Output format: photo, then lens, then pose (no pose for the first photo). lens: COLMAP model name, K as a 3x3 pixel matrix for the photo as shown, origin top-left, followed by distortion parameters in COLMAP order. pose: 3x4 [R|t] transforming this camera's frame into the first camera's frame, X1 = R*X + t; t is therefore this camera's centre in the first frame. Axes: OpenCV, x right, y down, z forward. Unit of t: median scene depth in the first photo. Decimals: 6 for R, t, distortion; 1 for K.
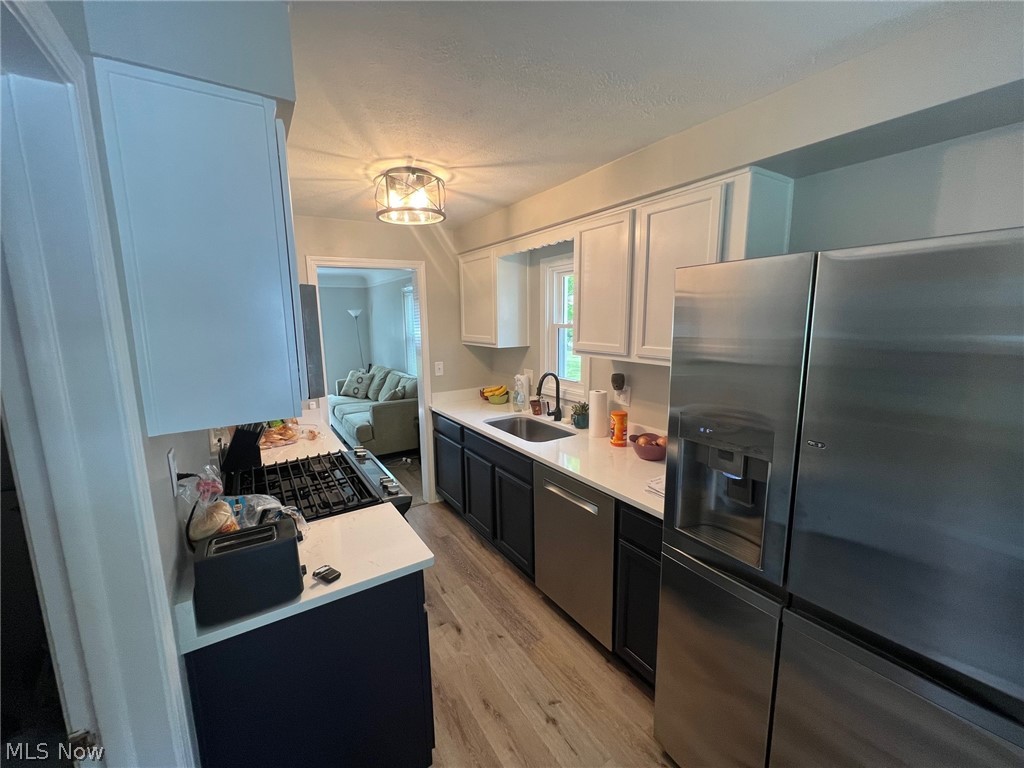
lens RADIAL K [[411.1, 0, 508.4], [0, 411.1, 383.0], [0, 0, 1]] dist [-0.002895, 0.000175]
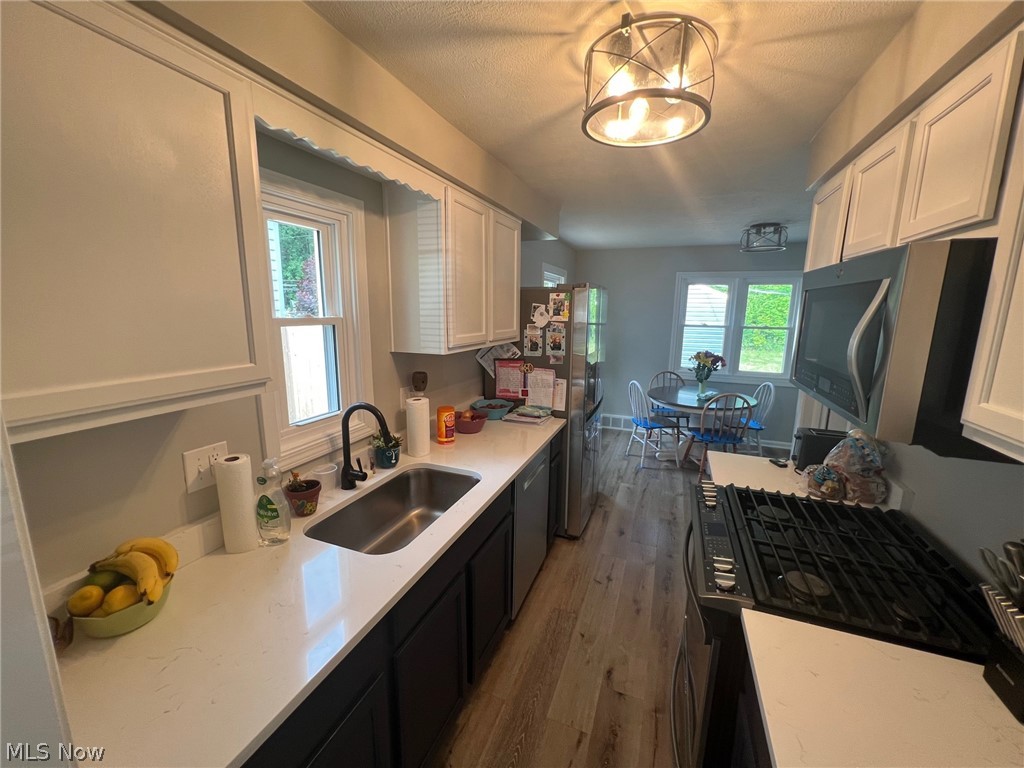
lens RADIAL K [[411.1, 0, 509.8], [0, 411.1, 379.9], [0, 0, 1]] dist [-0.002895, 0.000175]
pose [[-0.584747, -0.135660, 0.799792, -0.614548], [0.125388, 0.958954, 0.254332, -0.230572], [-0.801467, 0.249004, -0.543735, 1.516158]]
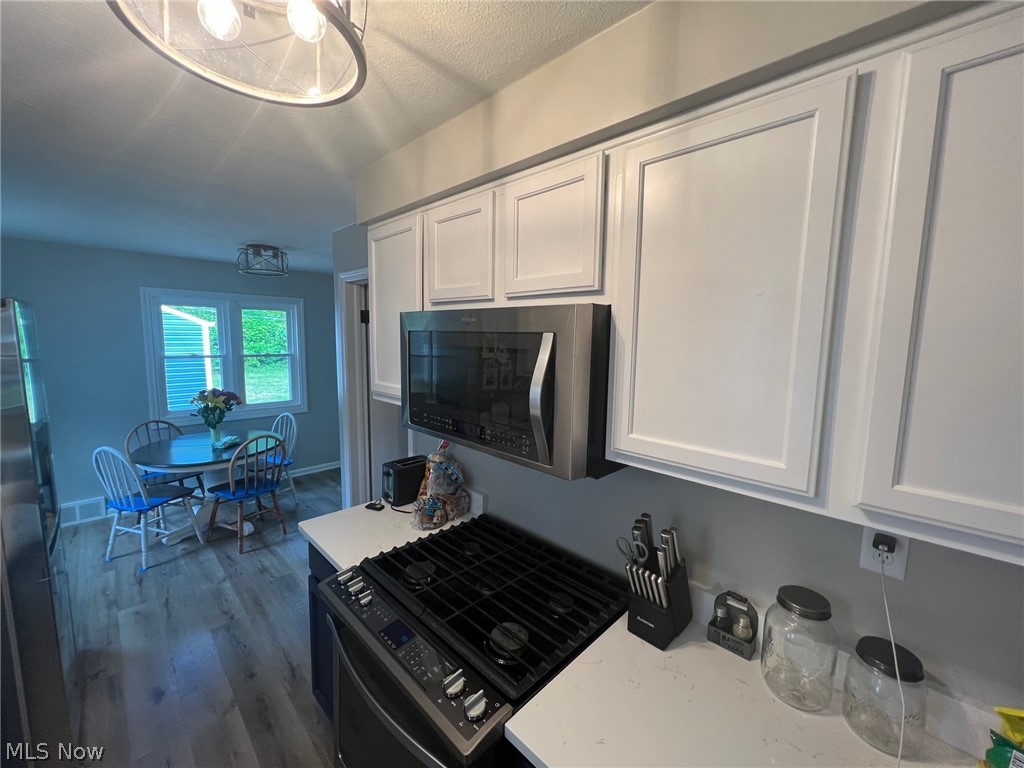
lens RADIAL K [[411.1, 0, 514.0], [0, 411.1, 381.9], [0, 0, 1]] dist [-0.002895, 0.000175]
pose [[-0.976342, 0.021571, -0.215155, -0.357366], [-0.037802, 0.962663, 0.268051, -0.242586], [0.212904, 0.269842, -0.939072, 1.388260]]
